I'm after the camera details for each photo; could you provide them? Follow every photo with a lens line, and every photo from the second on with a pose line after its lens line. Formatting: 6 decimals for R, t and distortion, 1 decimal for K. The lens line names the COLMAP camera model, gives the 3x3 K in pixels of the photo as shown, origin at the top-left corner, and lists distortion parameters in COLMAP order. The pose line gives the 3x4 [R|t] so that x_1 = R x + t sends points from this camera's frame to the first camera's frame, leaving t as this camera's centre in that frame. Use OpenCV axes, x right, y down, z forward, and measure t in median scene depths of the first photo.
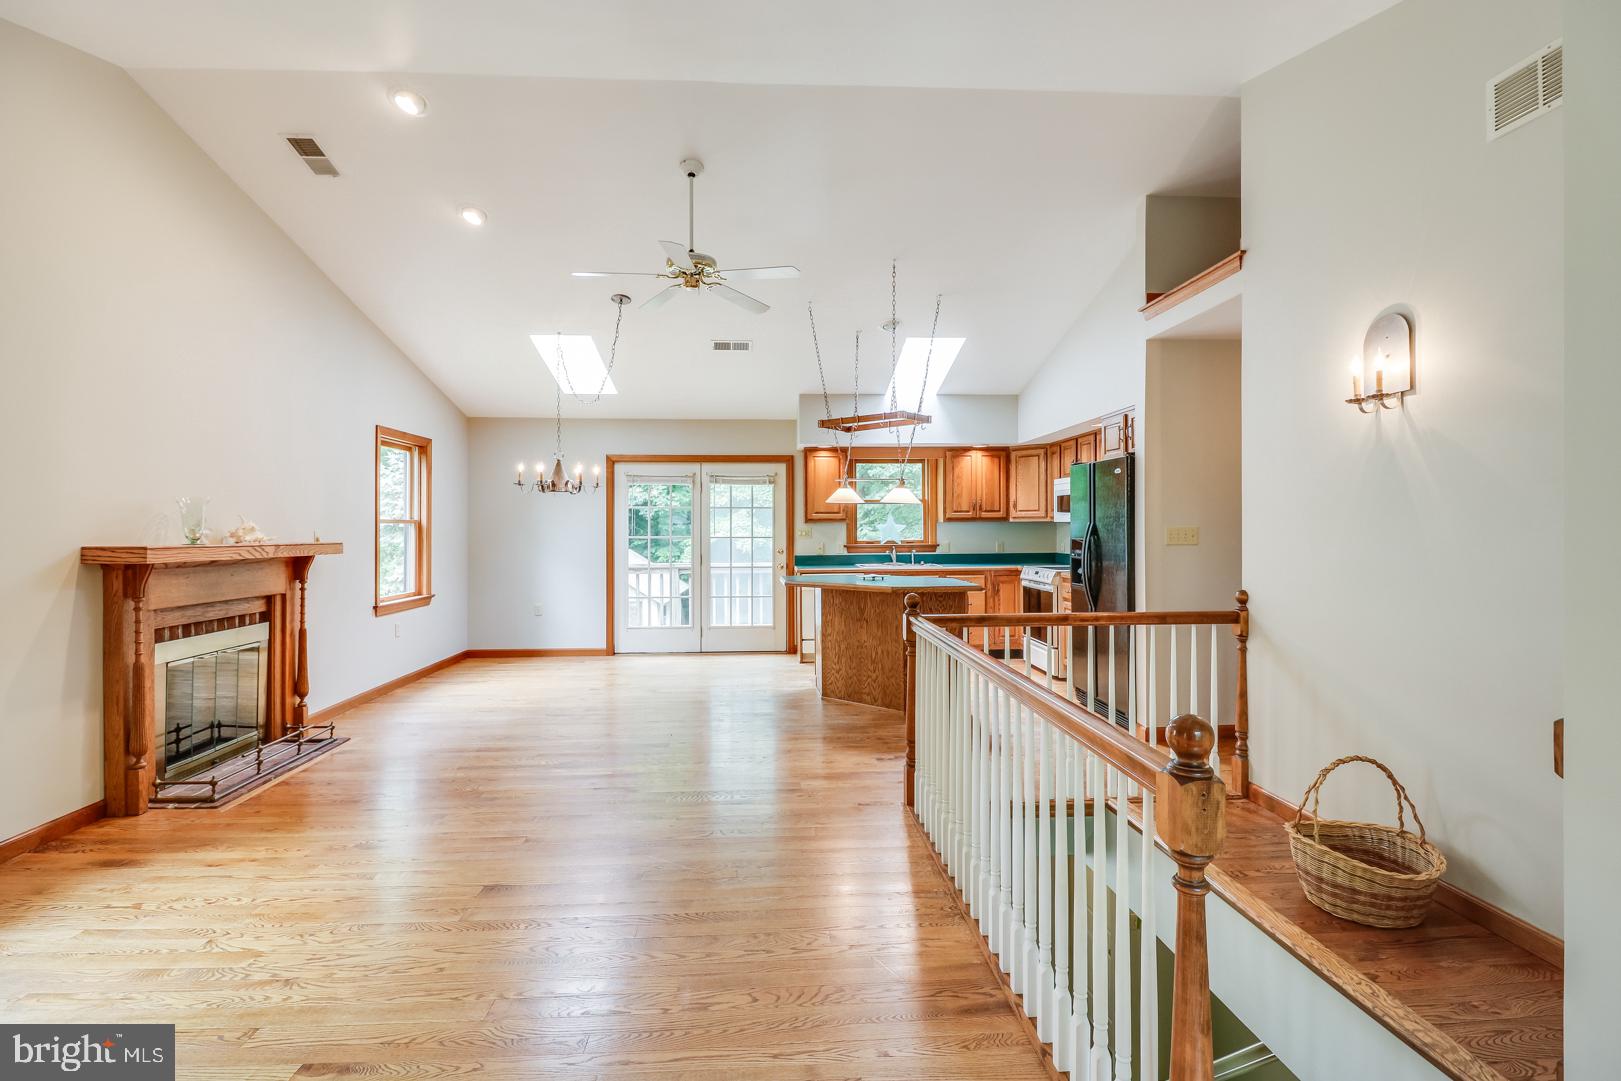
lens RADIAL K [[776.2, 0, 811.8], [0, 776.2, 529.5], [0, 0, 1]] dist [-0.017274, -0.000961]
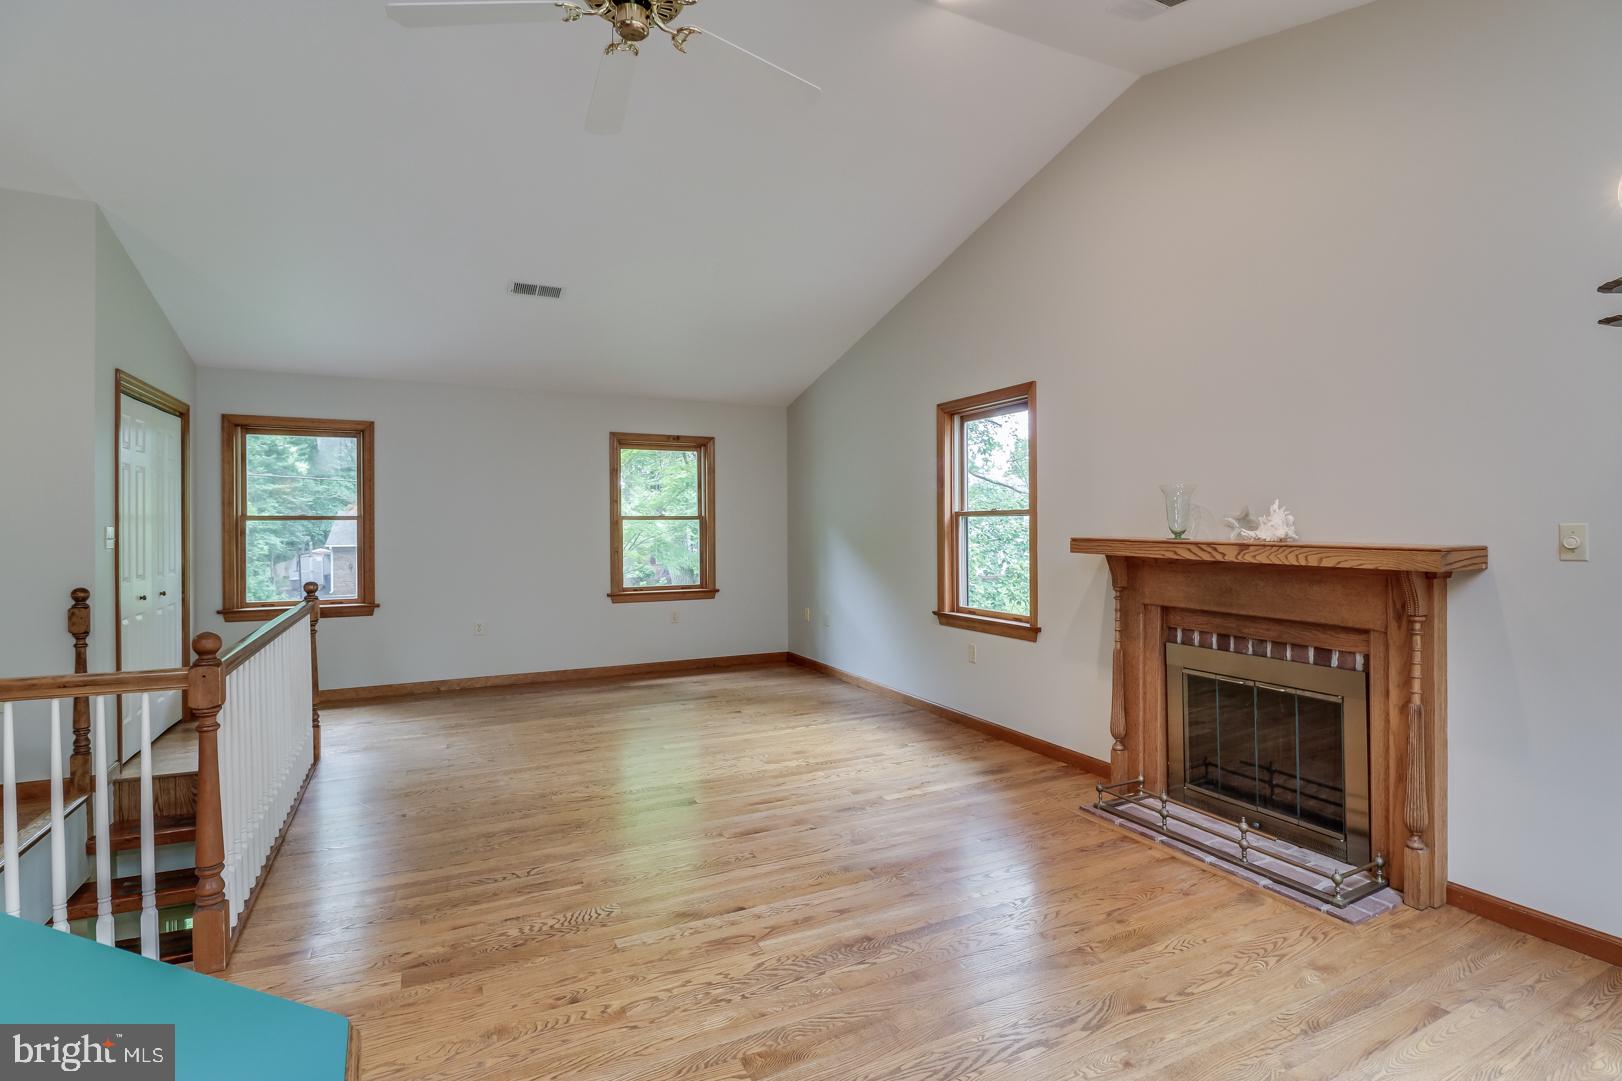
lens RADIAL K [[776.7, 0, 822.2], [0, 776.7, 525.1], [0, 0, 1]] dist [-0.017274, -0.000961]
pose [[-0.917888, 0.004086, -0.396819, -0.062612], [0.003132, 0.999990, 0.003051, -0.000342], [0.396828, 0.001557, -0.917892, 1.307176]]
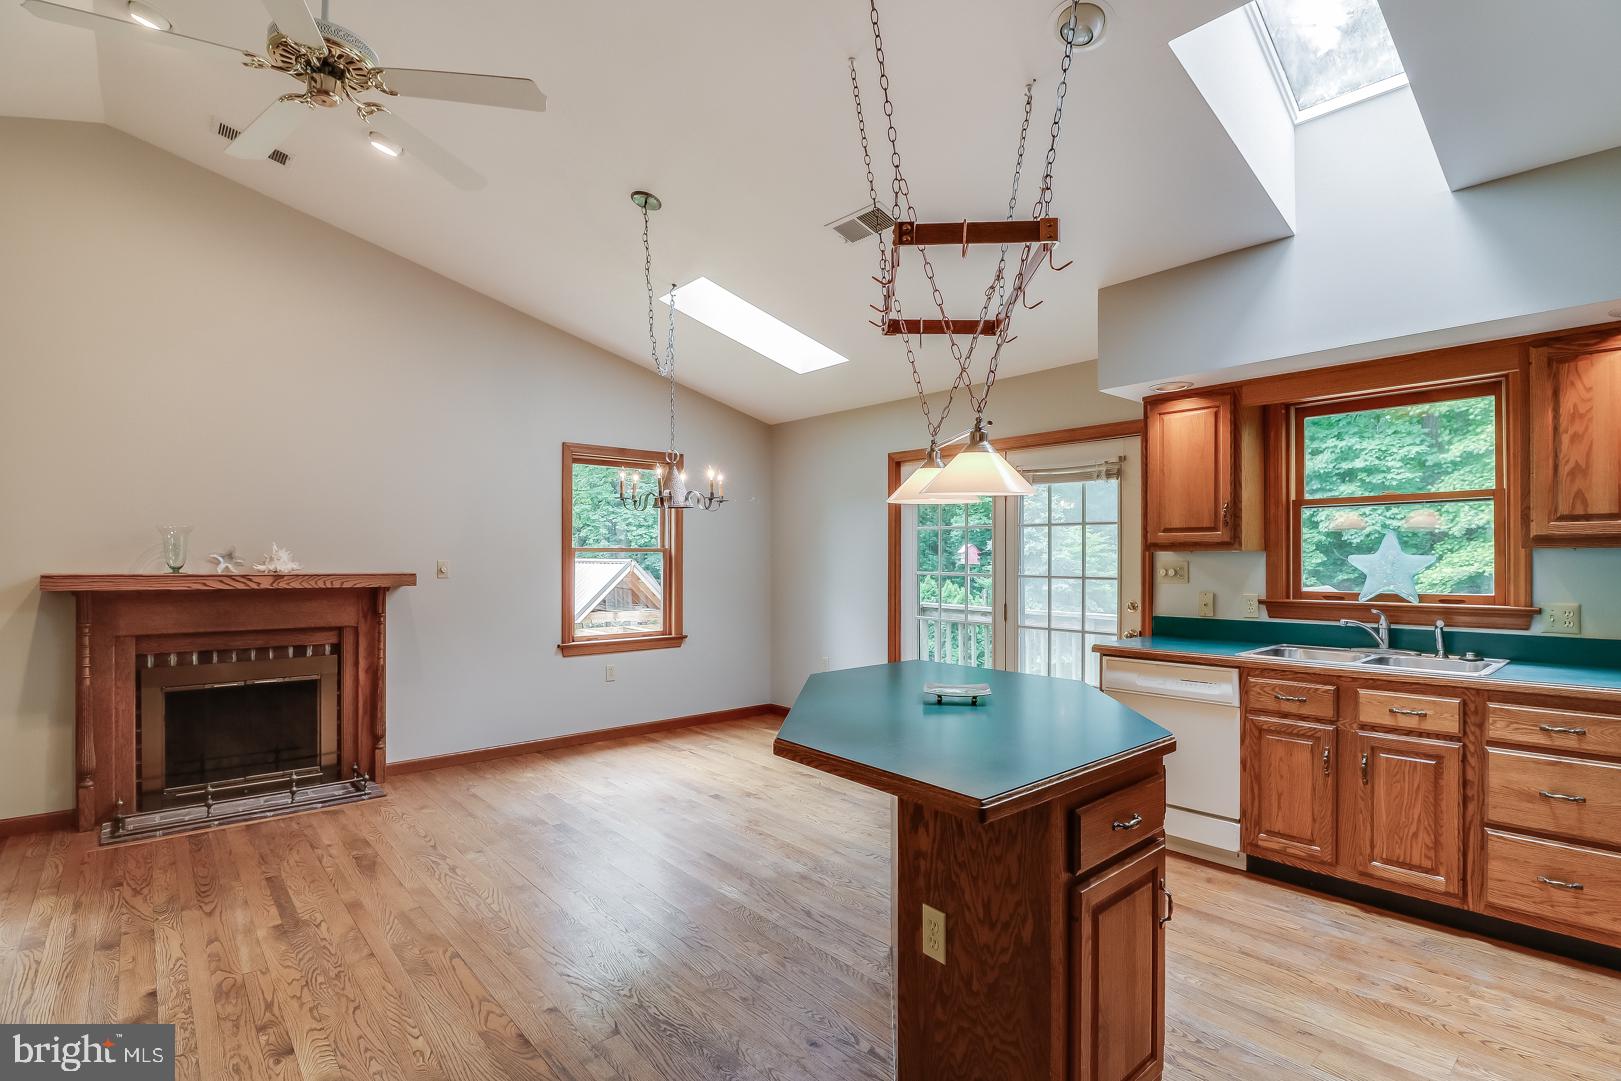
lens RADIAL K [[776.2, 0, 815.3], [0, 776.2, 551.7], [0, 0, 1]] dist [-0.017274, -0.000961]
pose [[0.606597, -0.000947, -0.795009, 0.397104], [-0.005992, 0.999965, -0.005763, -0.006191], [0.794987, 0.008259, 0.606570, 0.836148]]
